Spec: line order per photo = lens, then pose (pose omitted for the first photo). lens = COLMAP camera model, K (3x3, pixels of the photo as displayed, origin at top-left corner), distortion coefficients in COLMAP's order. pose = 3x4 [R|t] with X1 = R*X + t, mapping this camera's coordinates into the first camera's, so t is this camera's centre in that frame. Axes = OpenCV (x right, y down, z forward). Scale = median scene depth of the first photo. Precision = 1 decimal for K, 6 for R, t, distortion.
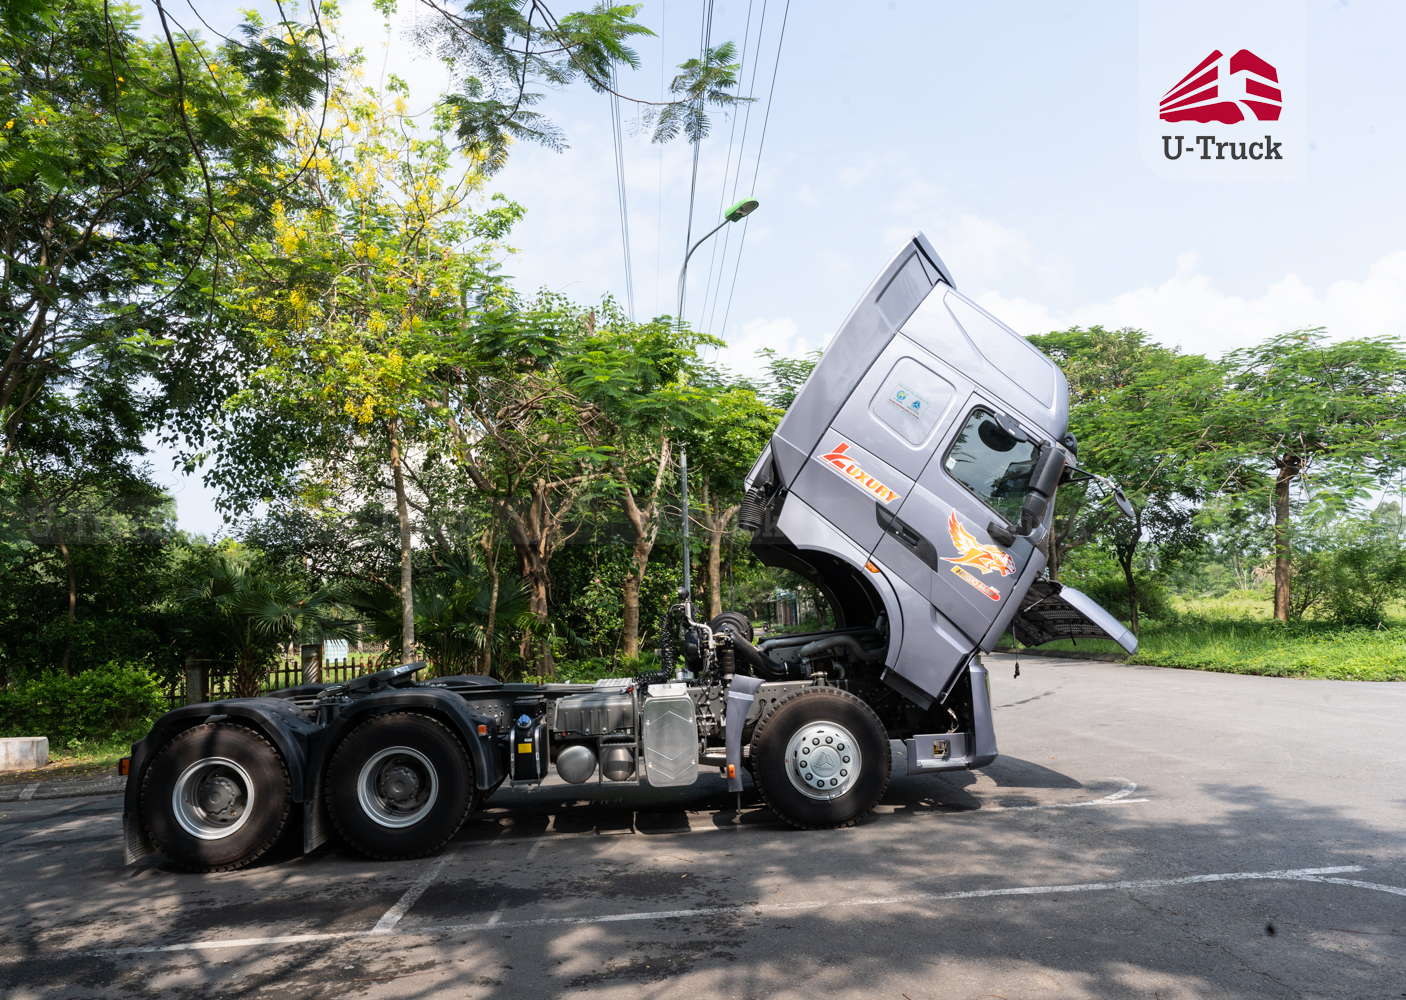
lens RADIAL K [[1006.5, 0, 682.0], [0, 1006.5, 503.1], [0, 0, 1]] dist [-0.003845, 0.008872]
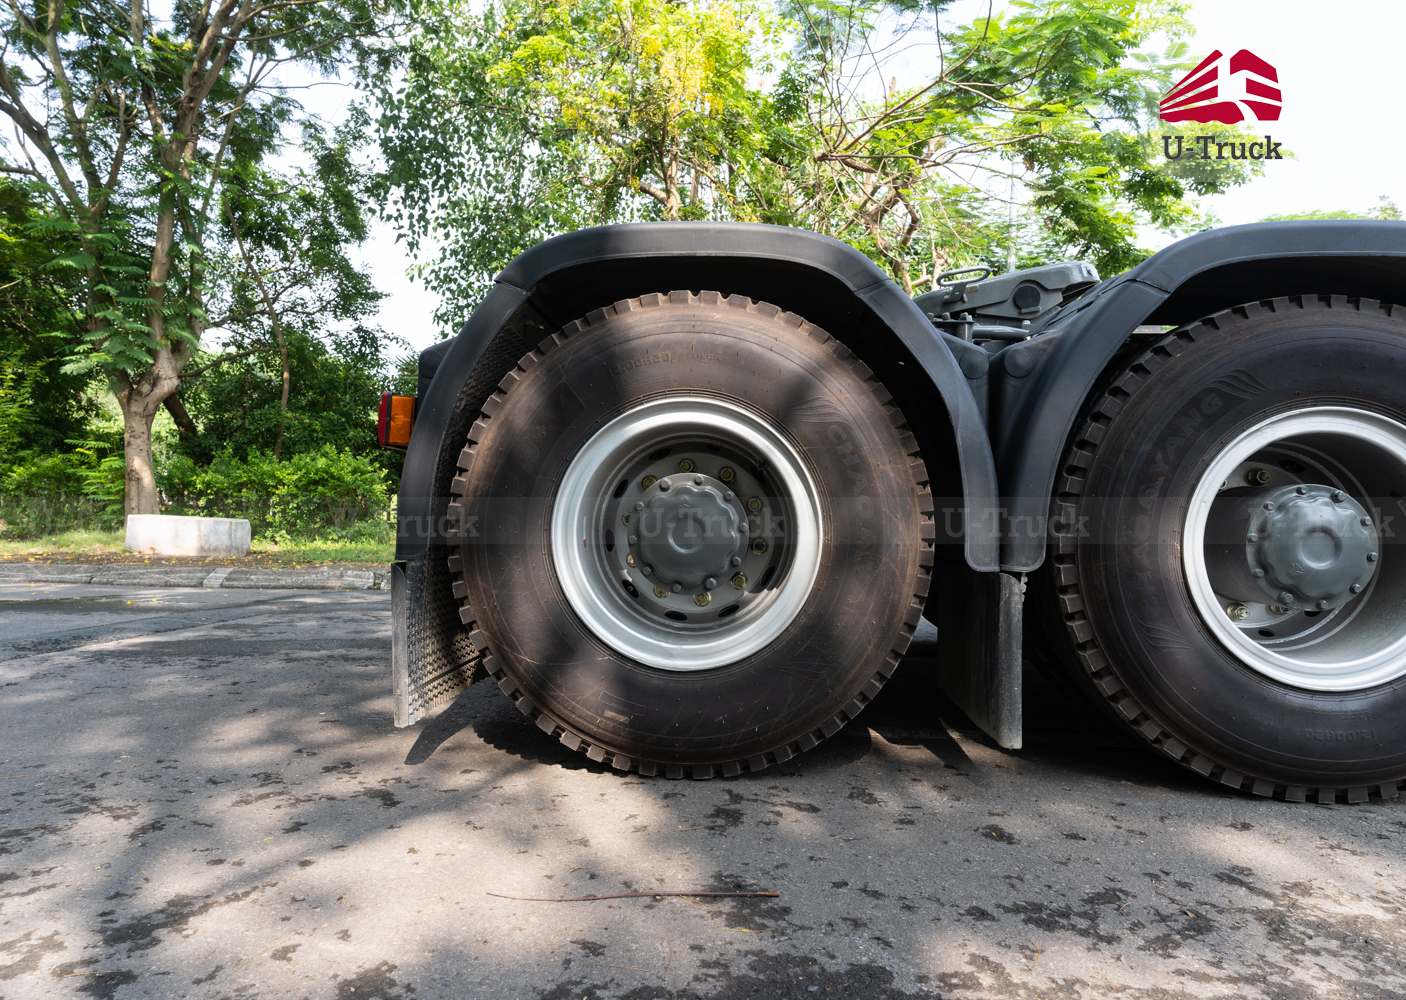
lens RADIAL K [[847.5, 0, 700.3], [0, 847.5, 490.7], [0, 0, 1]] dist [0.019140, -0.005848]
pose [[0.992992, 0.071576, -0.094044, -0.219866], [-0.063181, 0.993989, 0.089406, 0.129482], [0.099878, -0.082838, 0.991545, 0.378389]]
